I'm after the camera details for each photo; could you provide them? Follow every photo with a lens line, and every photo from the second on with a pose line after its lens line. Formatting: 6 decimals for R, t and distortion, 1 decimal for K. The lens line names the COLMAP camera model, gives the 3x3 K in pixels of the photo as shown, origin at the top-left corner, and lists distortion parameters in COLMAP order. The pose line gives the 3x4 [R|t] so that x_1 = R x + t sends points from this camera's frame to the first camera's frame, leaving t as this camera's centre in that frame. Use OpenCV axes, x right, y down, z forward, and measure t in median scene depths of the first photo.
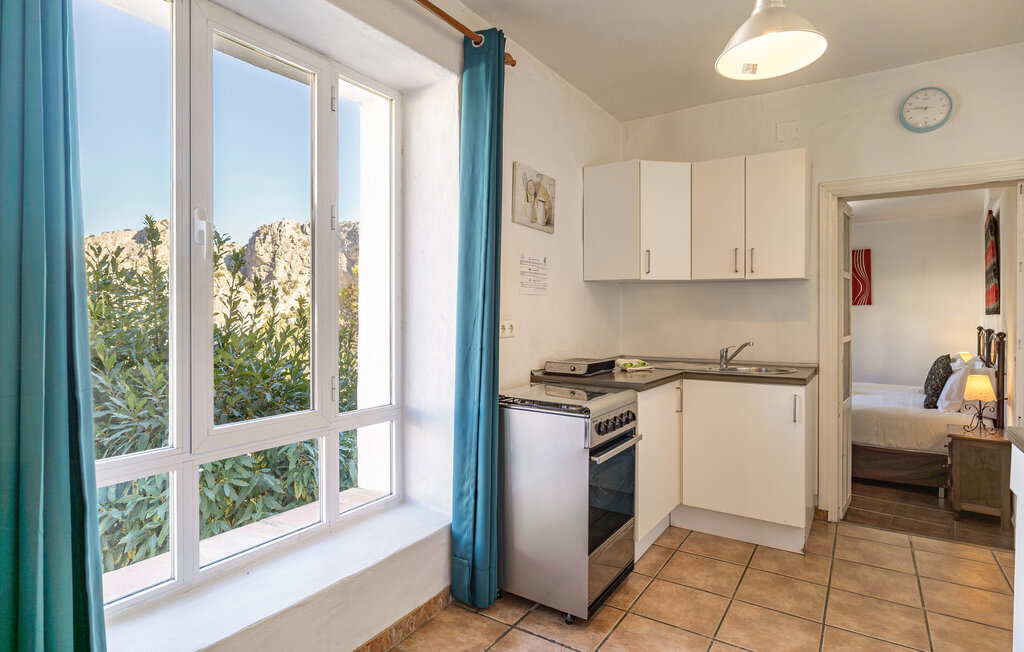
lens RADIAL K [[530.0, 0, 512.0], [0, 530.0, 326.0], [0, 0, 1]] dist [0.003068, 0.000981]
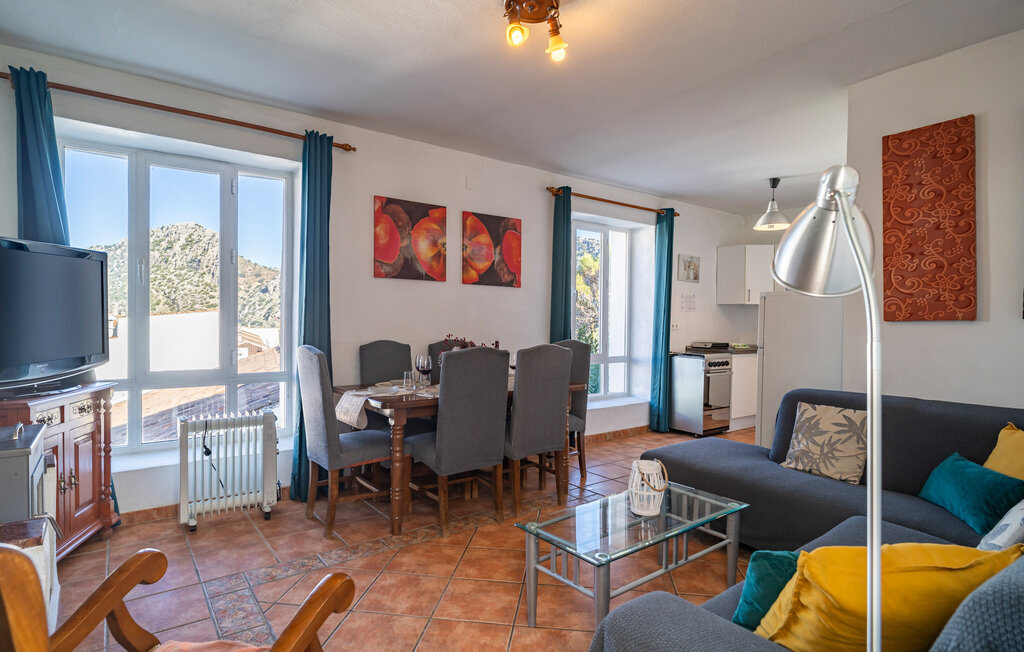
lens RADIAL K [[522.0, 0, 512.0], [0, 522.0, 326.0], [0, 0, 1]] dist [0.000896, 0.000053]
pose [[0.943716, 0.010983, -0.330575, 0.089986], [-0.016878, 0.999746, -0.014968, 0.056660], [0.330326, 0.019705, 0.943661, -1.661087]]
